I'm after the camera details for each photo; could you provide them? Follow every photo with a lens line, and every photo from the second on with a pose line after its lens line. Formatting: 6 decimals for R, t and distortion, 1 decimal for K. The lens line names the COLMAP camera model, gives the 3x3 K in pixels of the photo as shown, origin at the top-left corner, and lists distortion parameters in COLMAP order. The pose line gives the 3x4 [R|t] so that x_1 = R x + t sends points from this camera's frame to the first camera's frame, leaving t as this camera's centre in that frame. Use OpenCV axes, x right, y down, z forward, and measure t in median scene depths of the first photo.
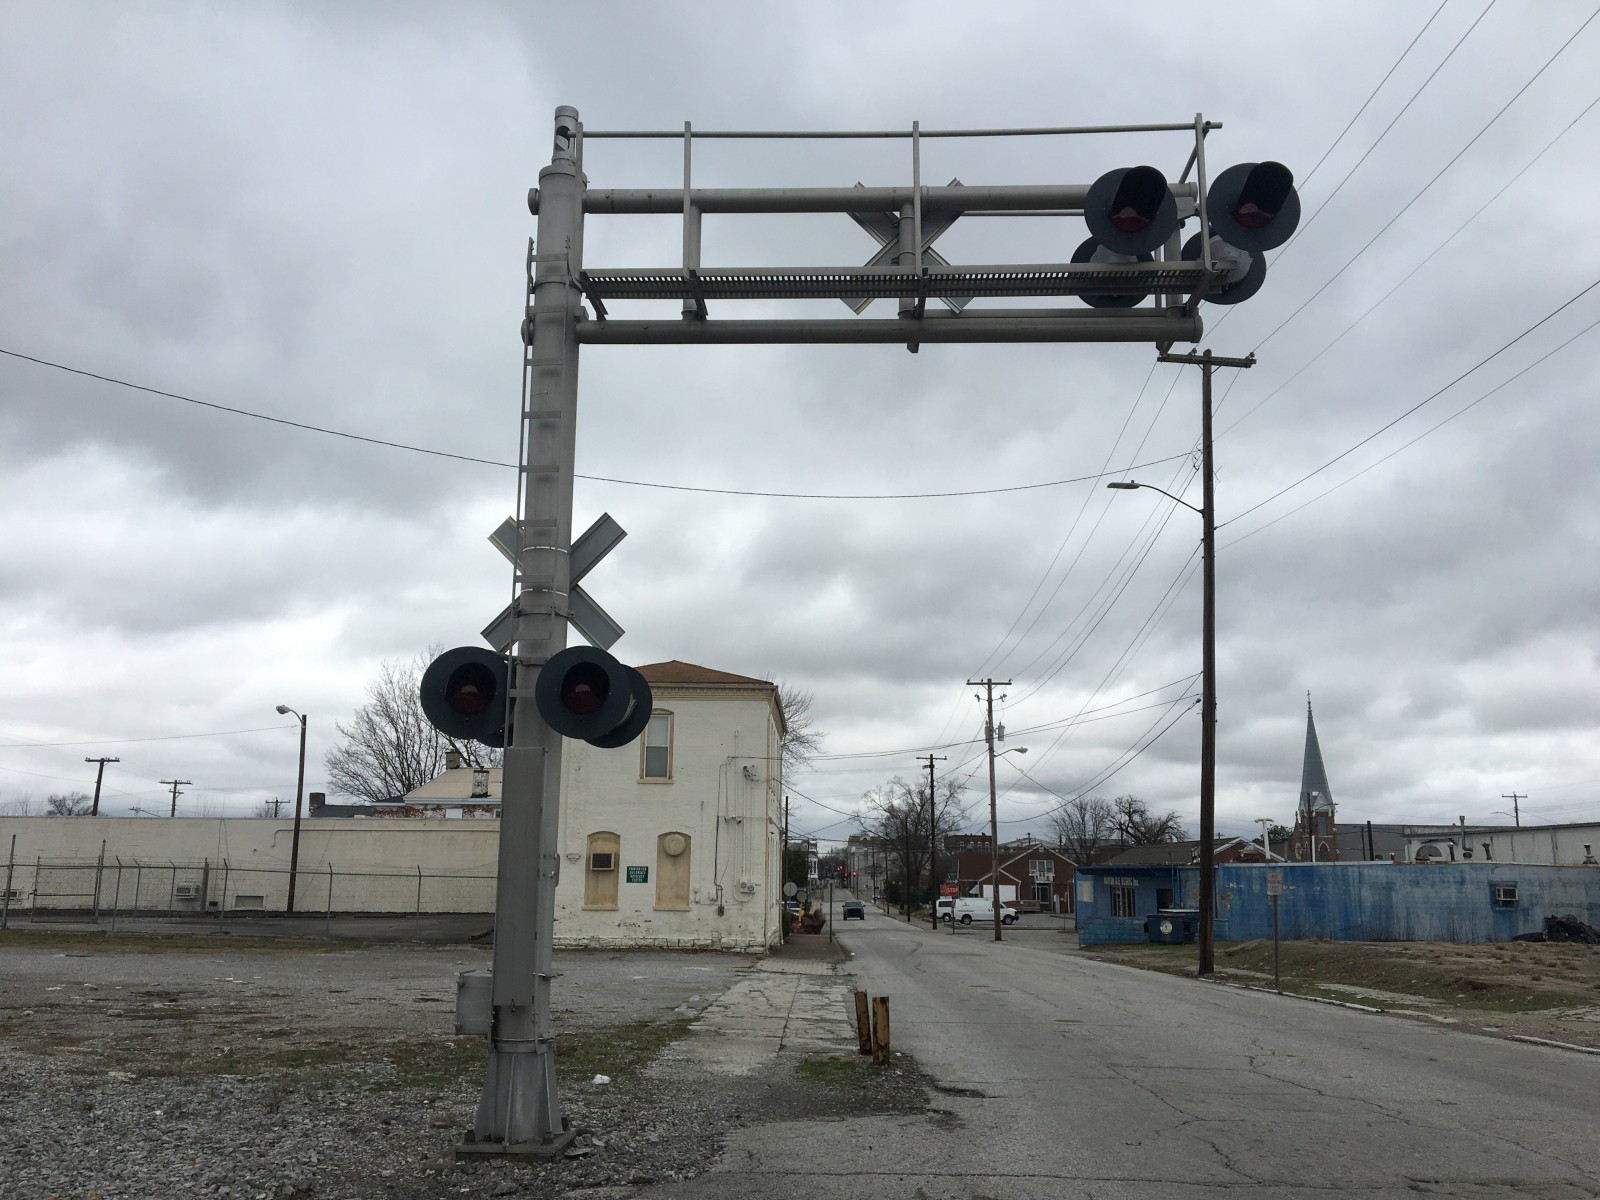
lens RADIAL K [[1362.8, 0, 780.7], [0, 1362.8, 603.6], [0, 0, 1]] dist [0.084648, -0.129431]
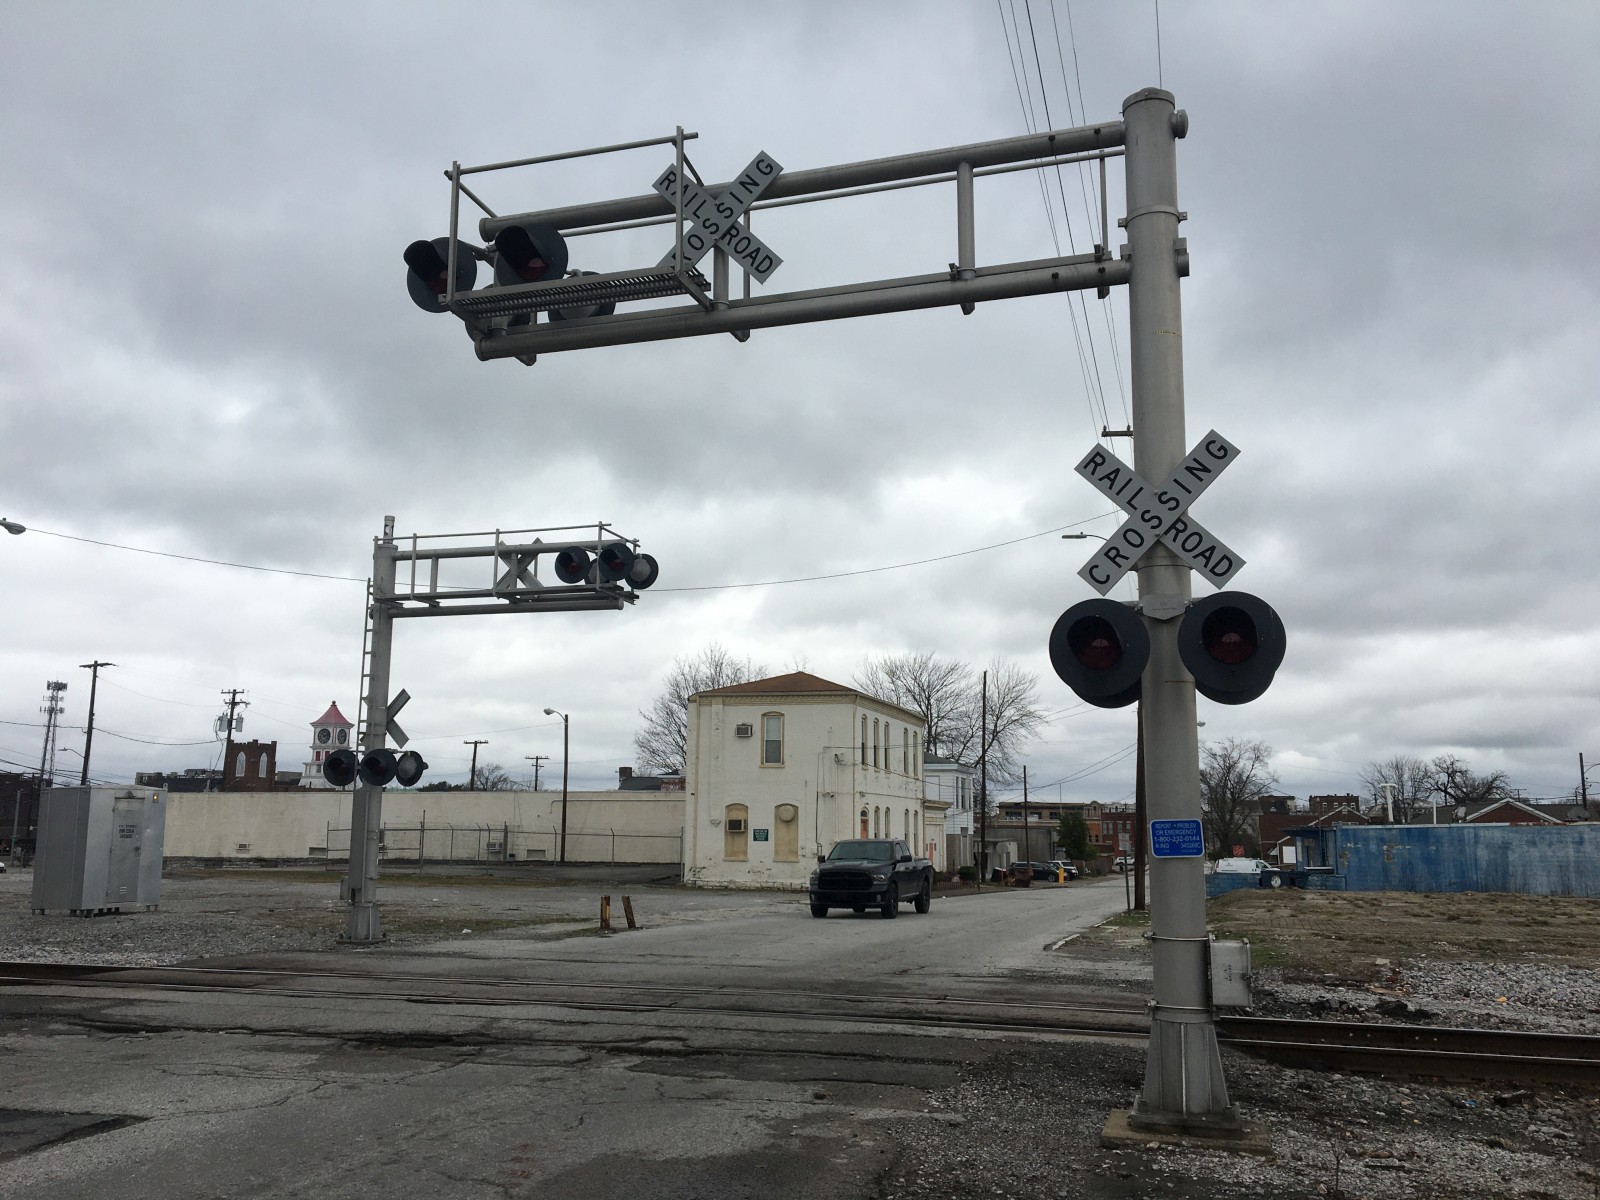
lens RADIAL K [[1358.8, 0, 772.9], [0, 1358.8, 604.3], [0, 0, 1]] dist [0.081472, -0.115067]
pose [[0.960237, -0.046901, -0.275218, 0.223612], [0.054670, 0.998291, 0.020622, -0.043812], [0.273781, -0.034848, 0.961161, -0.217715]]
